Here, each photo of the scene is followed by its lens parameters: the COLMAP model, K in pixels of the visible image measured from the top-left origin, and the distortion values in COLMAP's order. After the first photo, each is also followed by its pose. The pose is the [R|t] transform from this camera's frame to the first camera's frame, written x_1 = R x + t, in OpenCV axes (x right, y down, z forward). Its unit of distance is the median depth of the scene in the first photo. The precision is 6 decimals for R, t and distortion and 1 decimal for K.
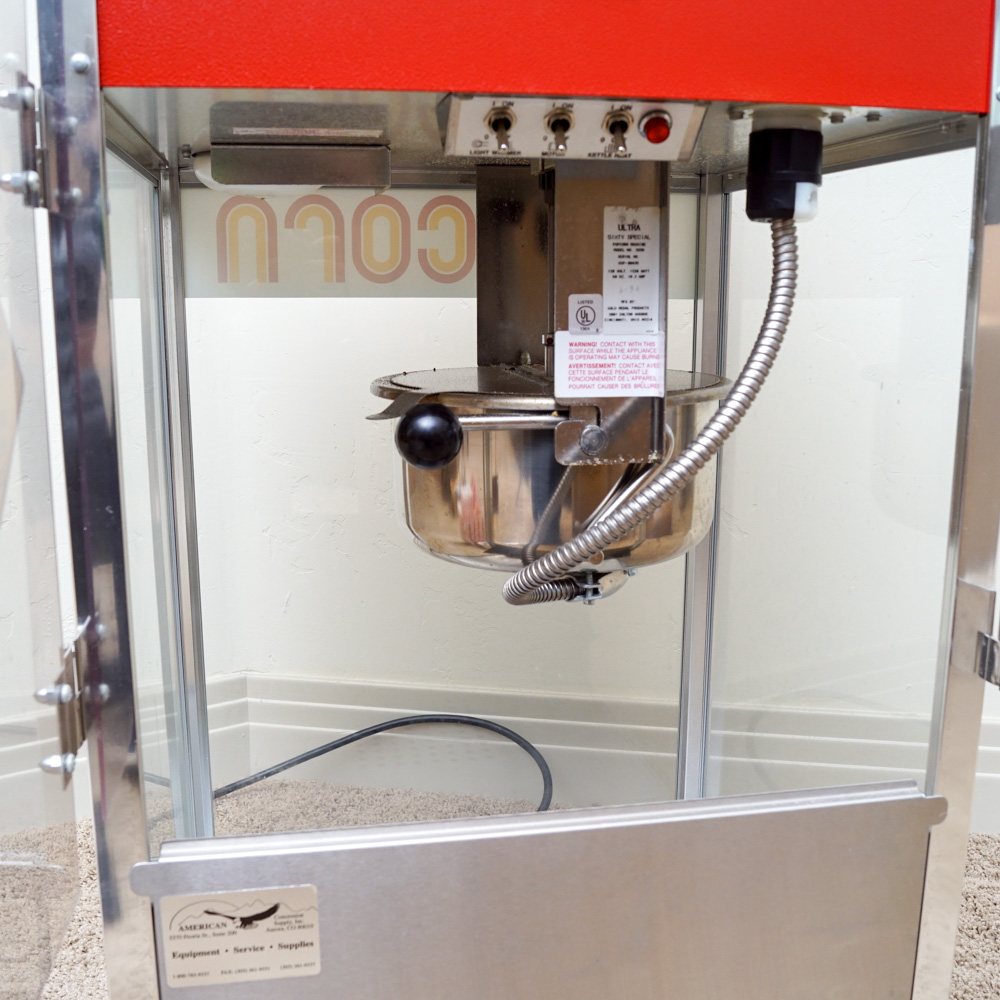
lens RADIAL K [[1142.1, 0, 500.0], [0, 1142.1, 500.0], [0, 0, 1]] dist [-0.085176, -0.059325]
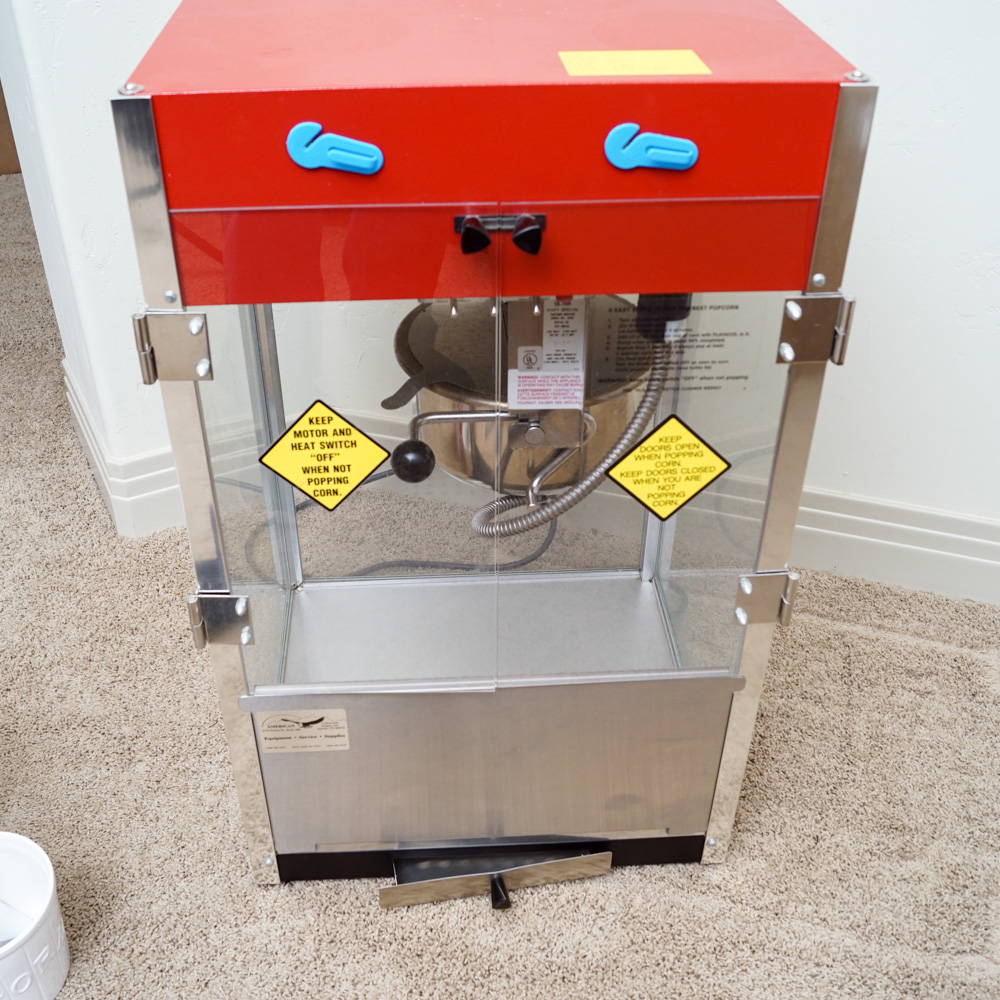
lens RADIAL K [[1142.1, 0, 500.0], [0, 1142.1, 500.0], [0, 0, 1]] dist [-0.085176, -0.059325]
pose [[0.993275, 0.073255, -0.089656, 0.177168], [-0.029050, 0.907297, 0.419486, -0.593989], [0.112075, -0.414061, 0.903323, -0.353842]]
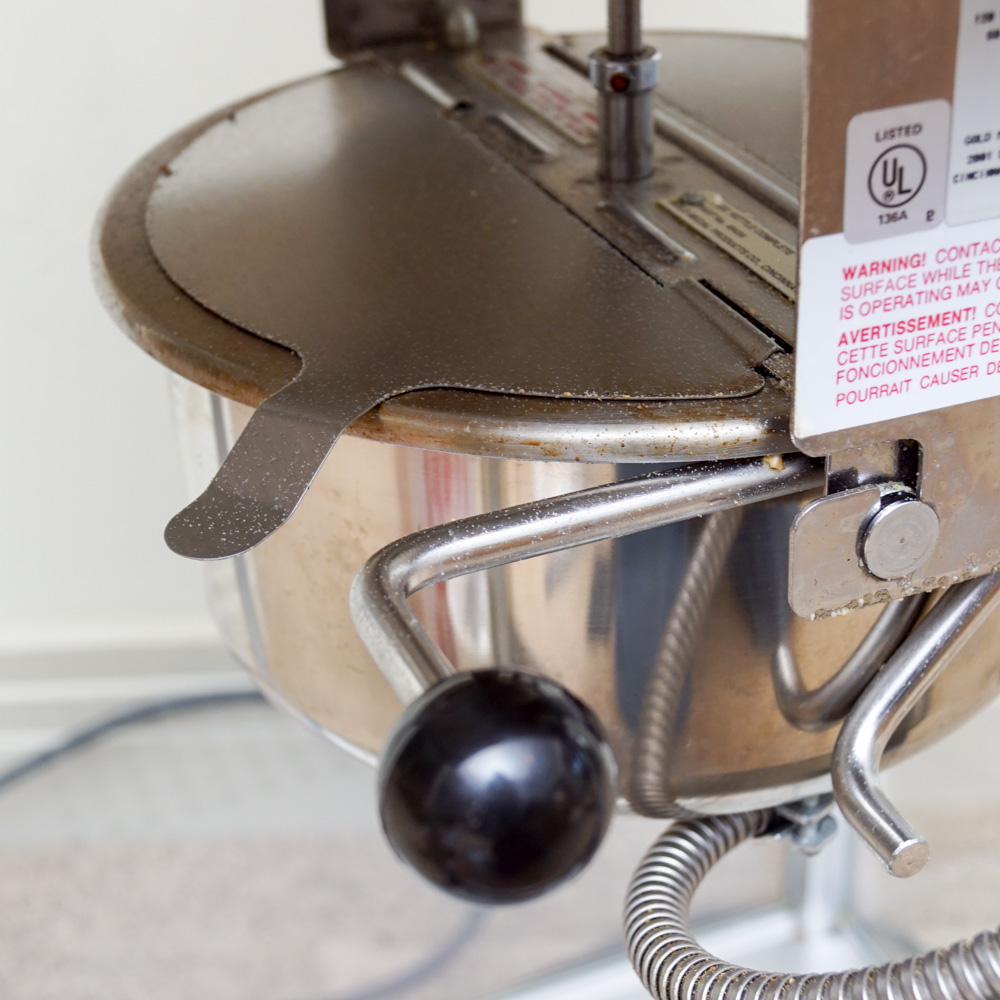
lens RADIAL K [[1916.8, 0, 500.0], [0, 1916.8, 500.0], [0, 0, 1]] dist [-0.019629, -0.084308]
pose [[0.979360, -0.132086, 0.152995, -0.112153], [0.077899, 0.945119, 0.317304, -0.246642], [-0.186510, -0.298837, 0.935901, 0.527190]]
